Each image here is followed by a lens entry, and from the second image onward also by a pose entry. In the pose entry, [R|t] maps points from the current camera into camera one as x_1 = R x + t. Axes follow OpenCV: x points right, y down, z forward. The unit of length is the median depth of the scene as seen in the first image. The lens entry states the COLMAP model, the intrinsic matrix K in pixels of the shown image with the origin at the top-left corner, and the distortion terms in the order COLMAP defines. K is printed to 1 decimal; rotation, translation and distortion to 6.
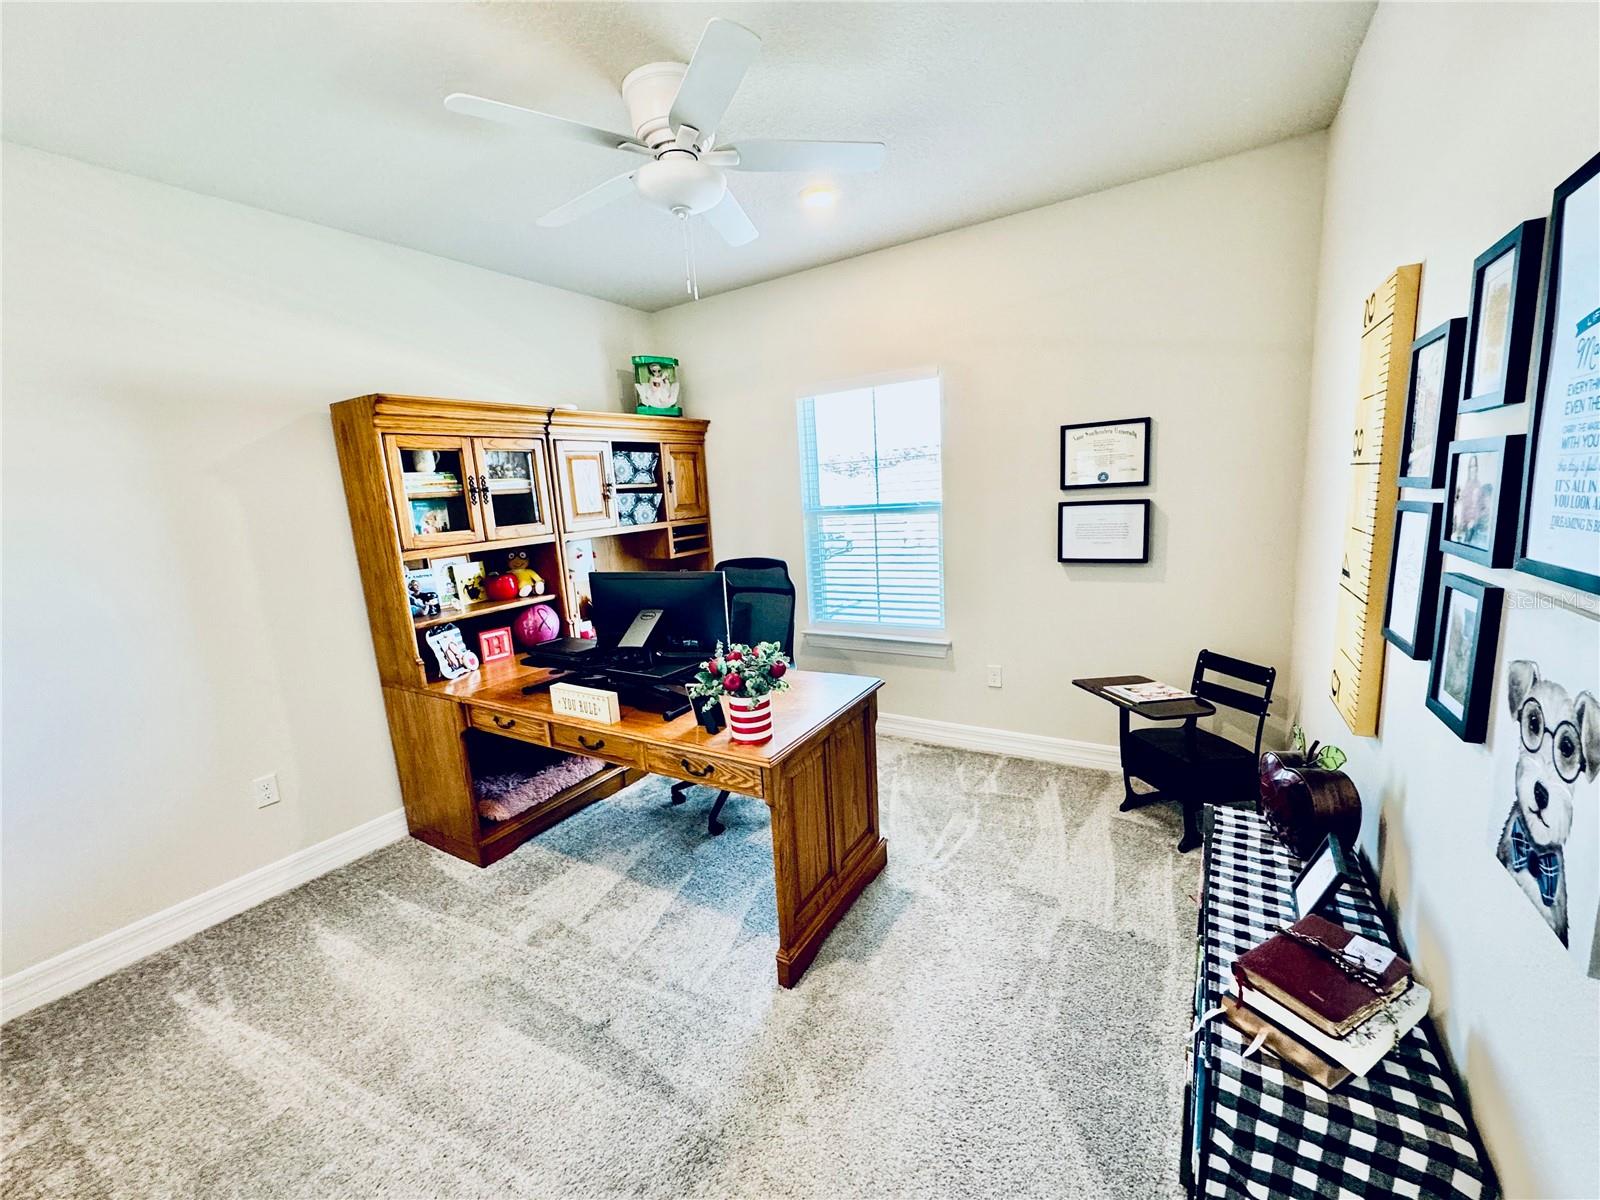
lens RADIAL K [[637.2, 0, 802.0], [0, 637.2, 597.6], [0, 0, 1]] dist [-0.001888, 0.000835]
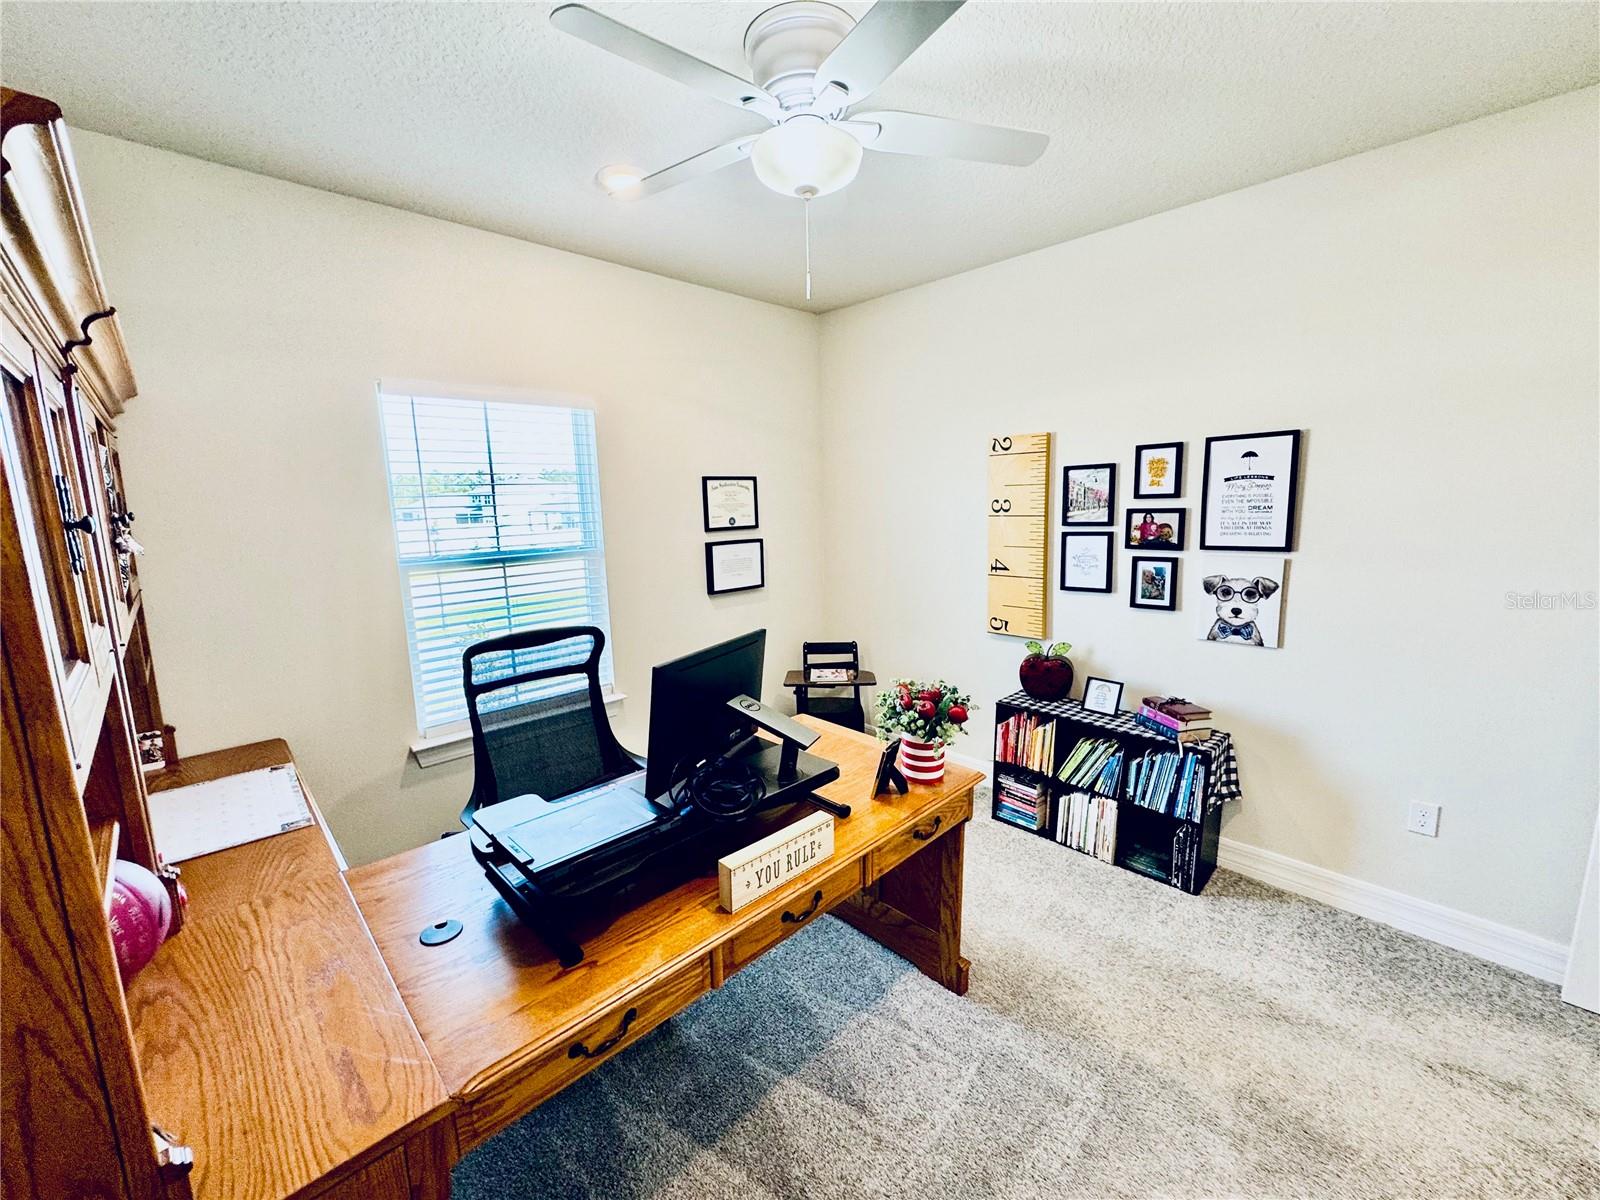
lens RADIAL K [[637.2, 0, 802.4], [0, 637.2, 595.6], [0, 0, 1]] dist [-0.001888, 0.000835]
pose [[0.251104, -0.096864, 0.963101, -0.695484], [0.172739, 0.983493, 0.053878, -0.093258], [-0.952422, 0.152836, 0.263691, 0.582382]]
